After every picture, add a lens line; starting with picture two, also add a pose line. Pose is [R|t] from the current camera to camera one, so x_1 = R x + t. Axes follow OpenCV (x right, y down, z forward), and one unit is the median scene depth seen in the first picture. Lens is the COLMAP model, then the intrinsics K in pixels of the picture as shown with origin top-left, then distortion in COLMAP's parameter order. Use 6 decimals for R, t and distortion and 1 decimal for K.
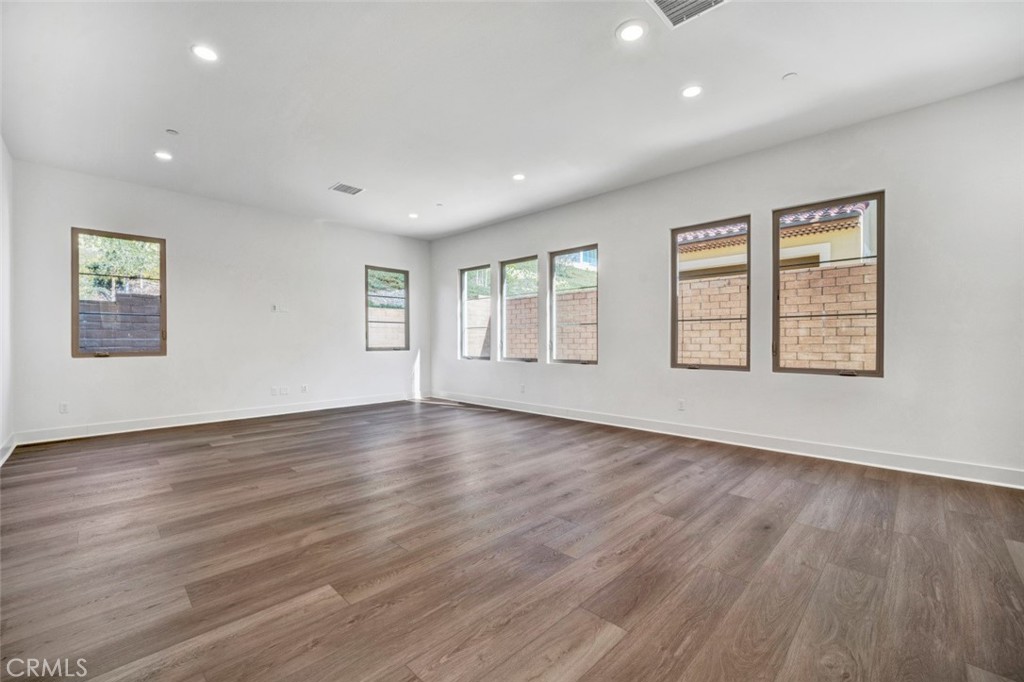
lens RADIAL K [[427.1, 0, 511.5], [0, 427.1, 344.8], [0, 0, 1]] dist [-0.017423, -0.001203]
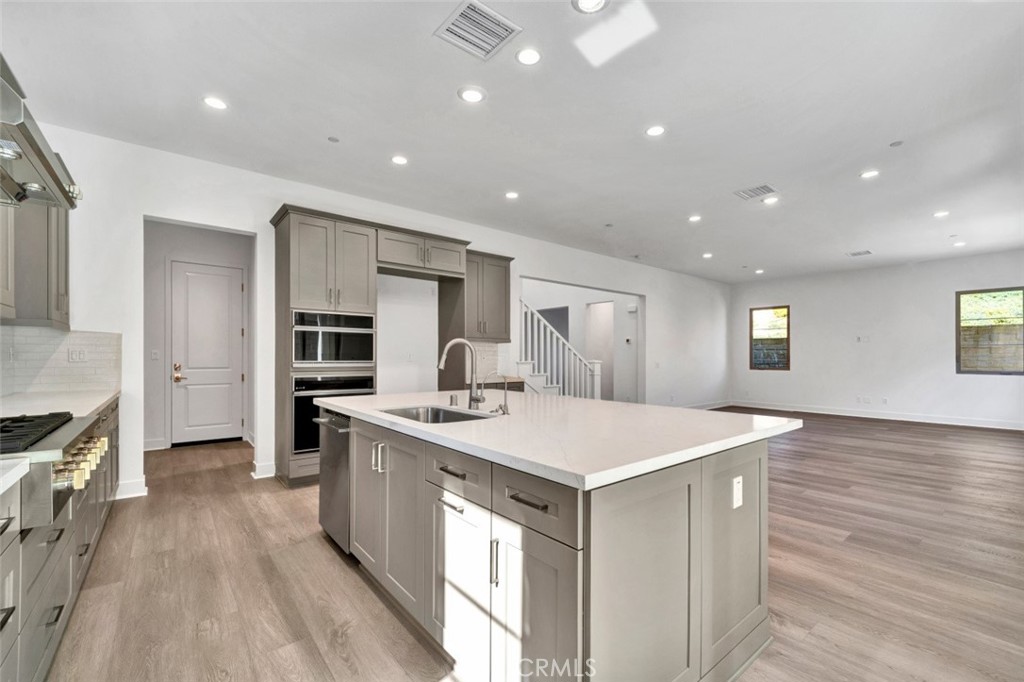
lens RADIAL K [[427.1, 0, 520.4], [0, 427.1, 359.0], [0, 0, 1]] dist [-0.017423, -0.001203]
pose [[-0.108706, 0.003585, -0.994067, 2.780759], [-0.007125, 0.999965, 0.004385, -0.058989], [0.994048, 0.007559, -0.108677, 0.156309]]
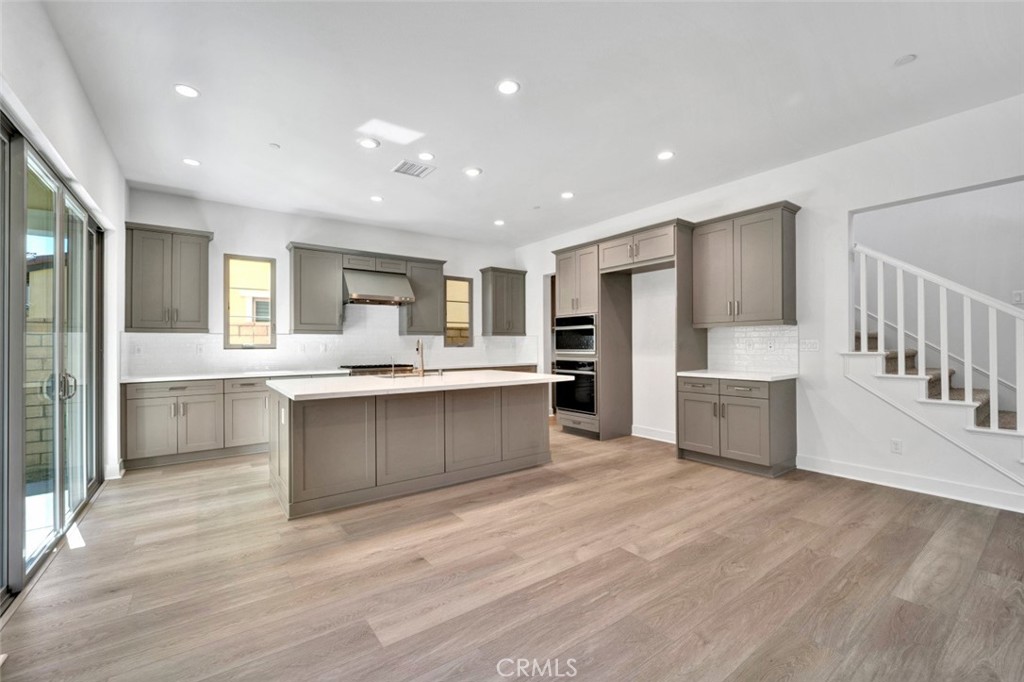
lens RADIAL K [[427.1, 0, 512.7], [0, 427.1, 345.5], [0, 0, 1]] dist [-0.017423, -0.001203]
pose [[-0.988143, 0.004684, 0.153463, 0.925109], [0.004729, 0.999989, -0.000075, -0.066147], [-0.153461, 0.000651, -0.988154, 1.850147]]
